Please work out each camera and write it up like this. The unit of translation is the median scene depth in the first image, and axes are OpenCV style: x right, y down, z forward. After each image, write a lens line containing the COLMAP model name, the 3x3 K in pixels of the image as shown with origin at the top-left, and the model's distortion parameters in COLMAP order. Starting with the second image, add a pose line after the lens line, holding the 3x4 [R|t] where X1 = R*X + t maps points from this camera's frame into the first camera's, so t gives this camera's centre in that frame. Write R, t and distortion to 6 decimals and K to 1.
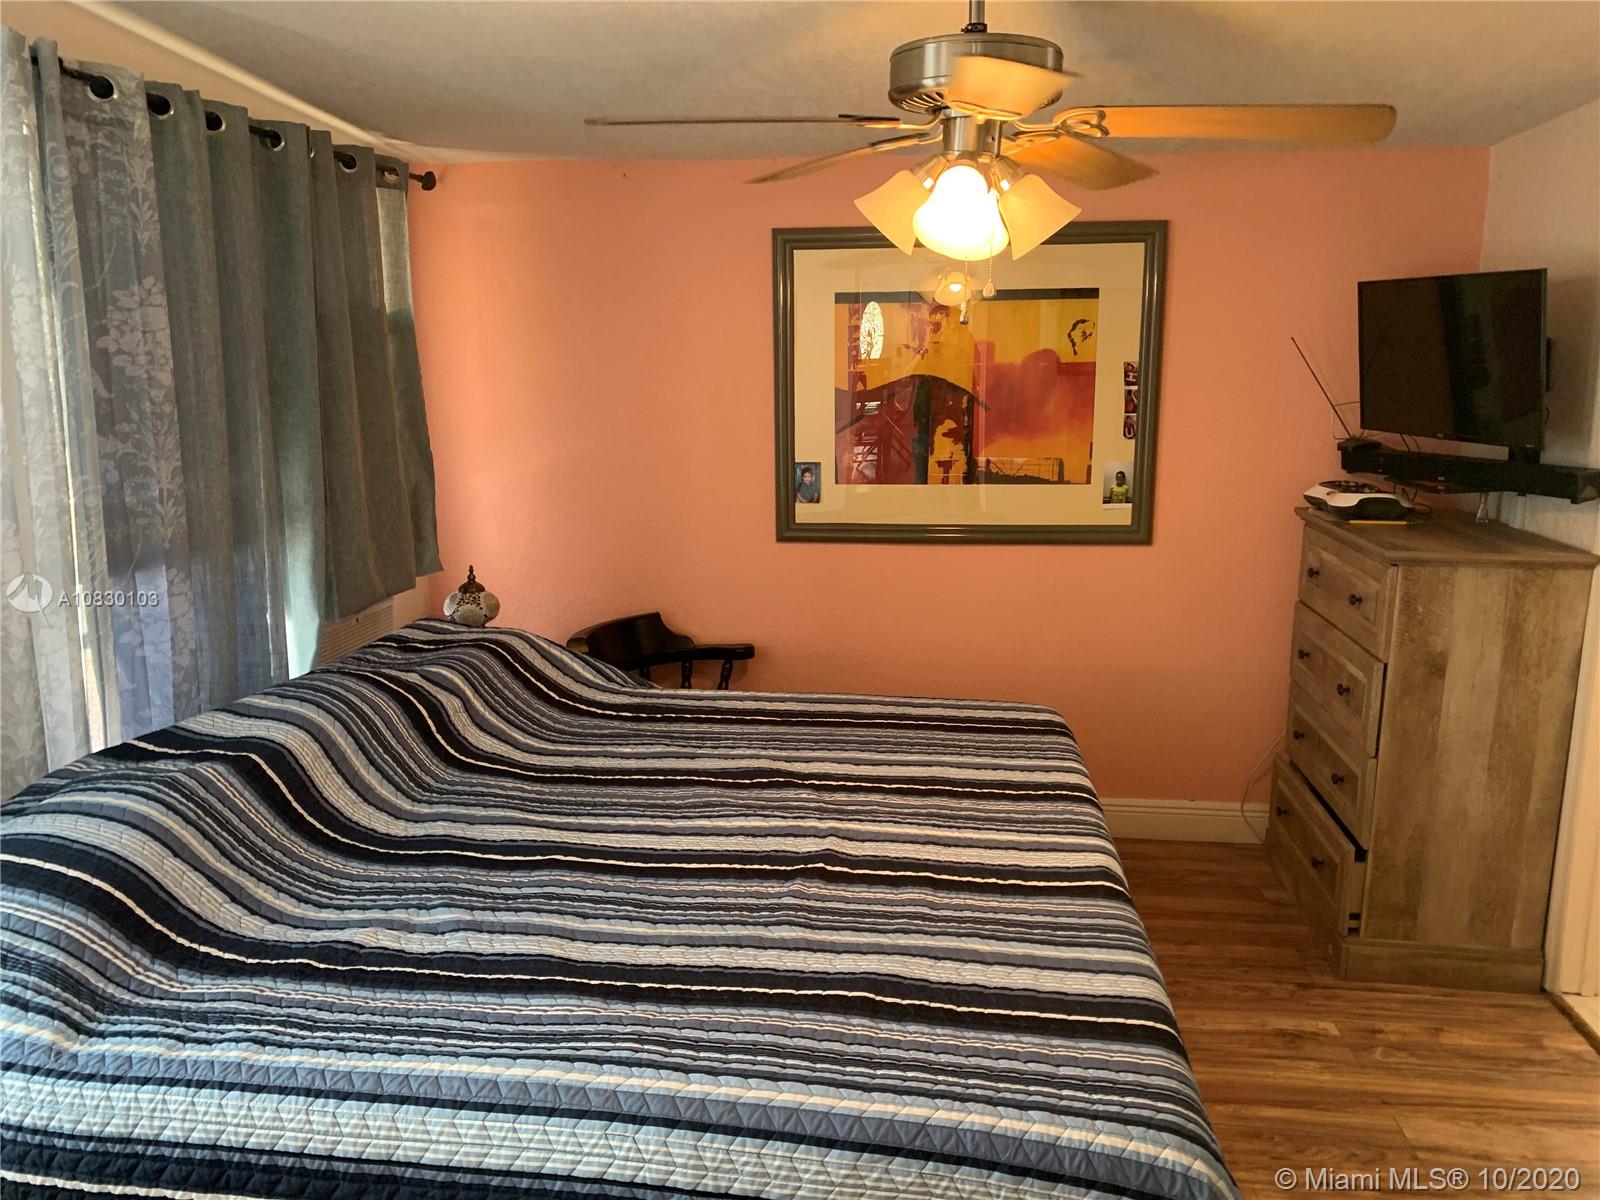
lens RADIAL K [[1230.5, 0, 802.8], [0, 1230.5, 599.5], [0, 0, 1]] dist [0.050789, -0.037646]
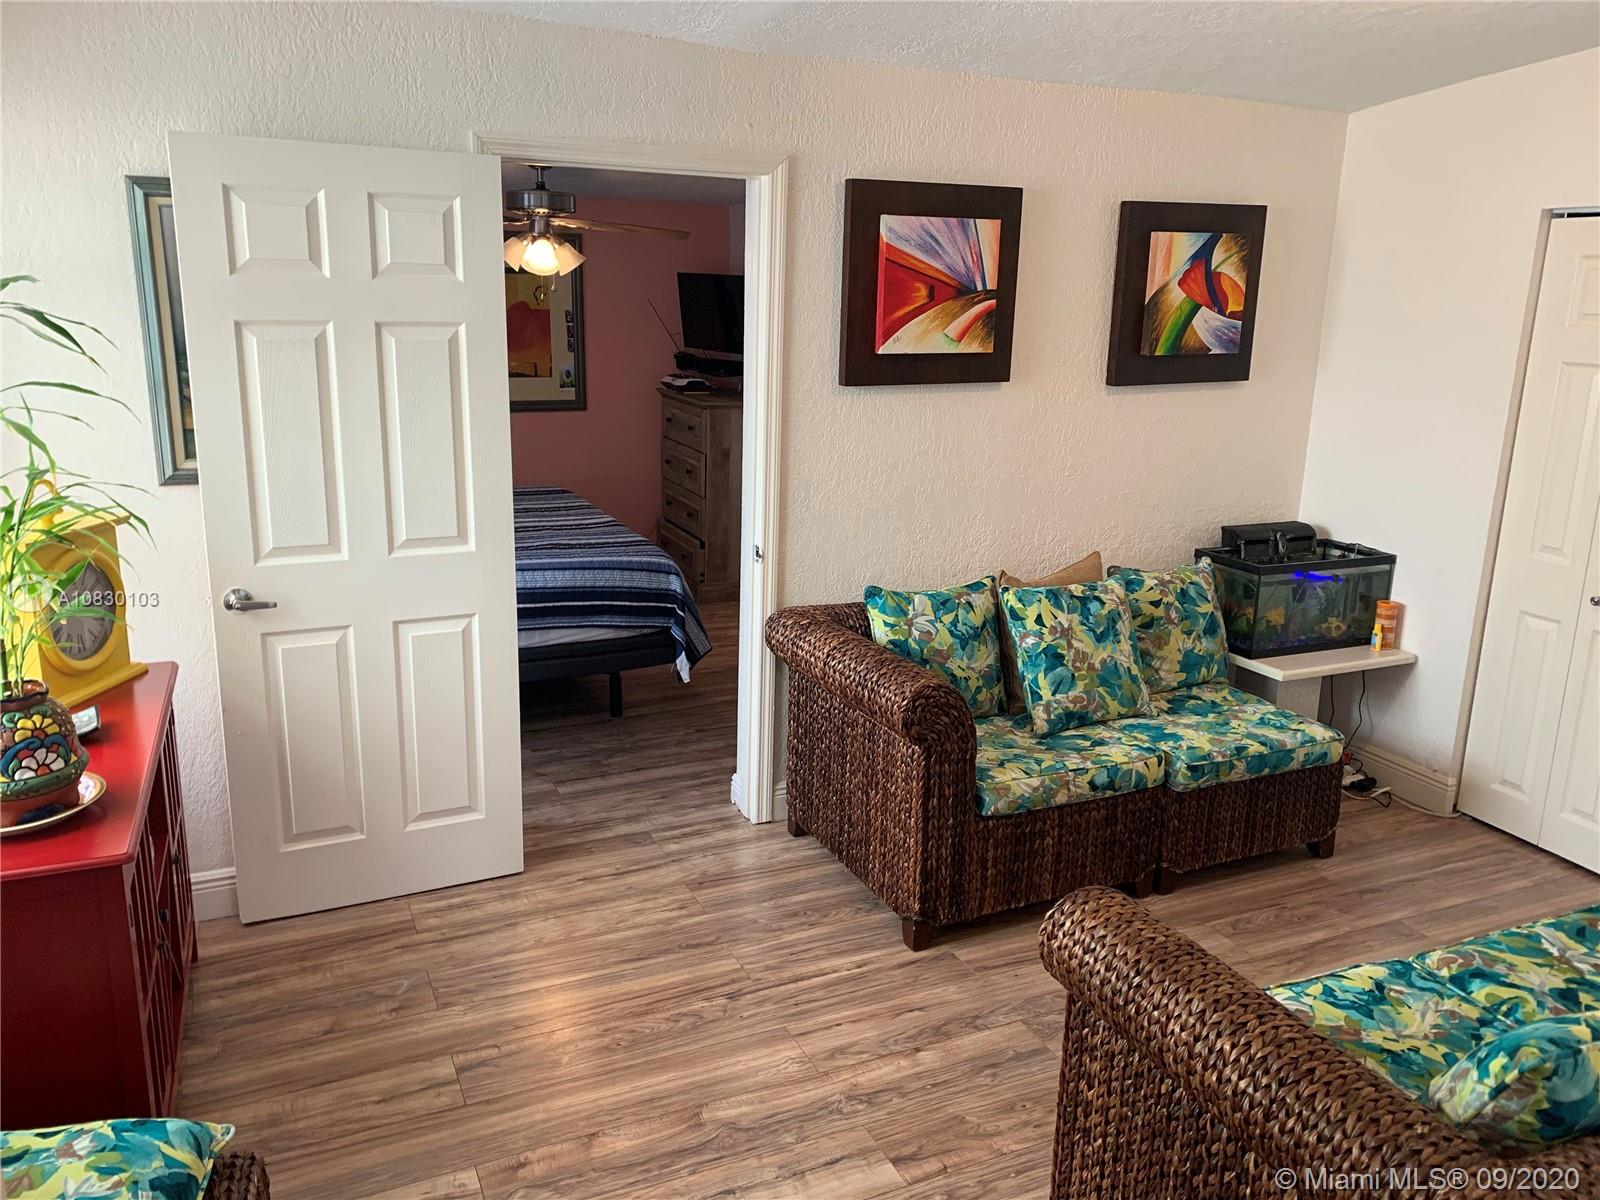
lens RADIAL K [[1230.5, 0, 803.5], [0, 1230.5, 599.0], [0, 0, 1]] dist [0.050789, -0.037646]
pose [[0.860769, -0.103224, 0.498420, -0.420299], [0.073422, 0.994160, 0.079095, 0.123658], [-0.503673, -0.031488, 0.863320, -0.829586]]
